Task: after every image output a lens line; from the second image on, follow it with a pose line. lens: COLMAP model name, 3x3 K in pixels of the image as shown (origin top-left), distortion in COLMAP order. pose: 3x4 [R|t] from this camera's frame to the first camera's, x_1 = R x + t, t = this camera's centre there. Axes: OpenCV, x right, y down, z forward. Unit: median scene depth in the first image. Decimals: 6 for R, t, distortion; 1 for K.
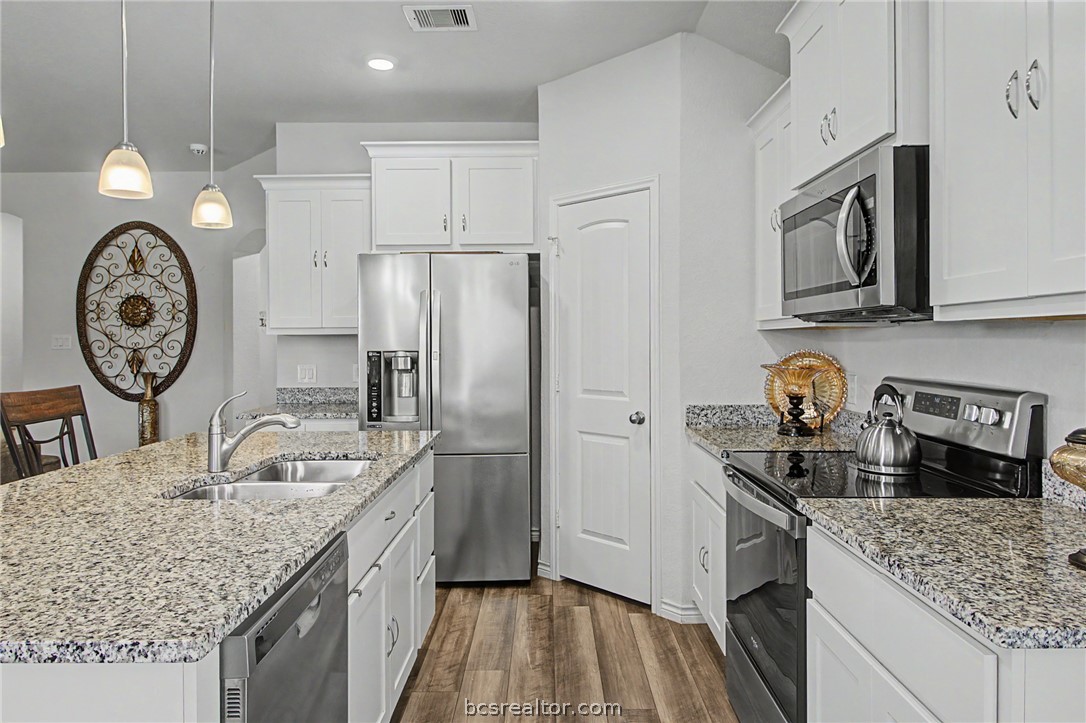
lens RADIAL K [[697.4, 0, 542.7], [0, 697.4, 338.8], [0, 0, 1]] dist [-0.000118, -0.001190]
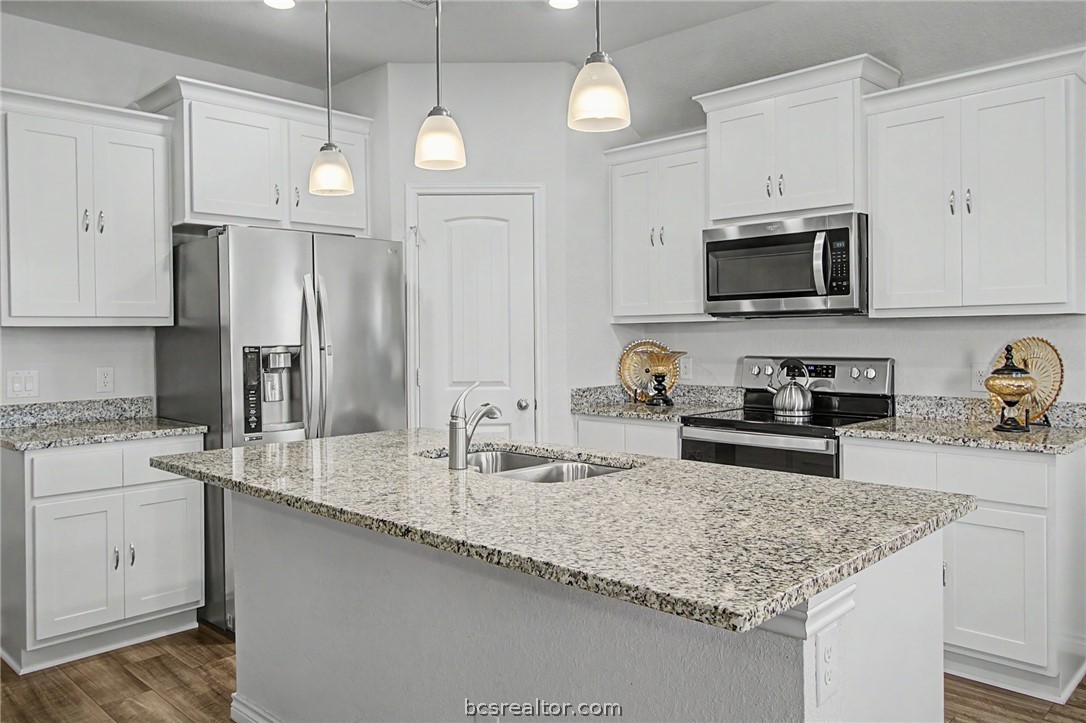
lens RADIAL K [[800.2, 0, 545.6], [0, 800.2, 340.0], [0, 0, 1]] dist [0.000567, 0.001347]
pose [[0.690818, -0.006394, 0.723000, -0.747227], [0.005775, 0.999978, 0.003326, 0.009915], [-0.723005, 0.001877, 0.690840, 0.116917]]
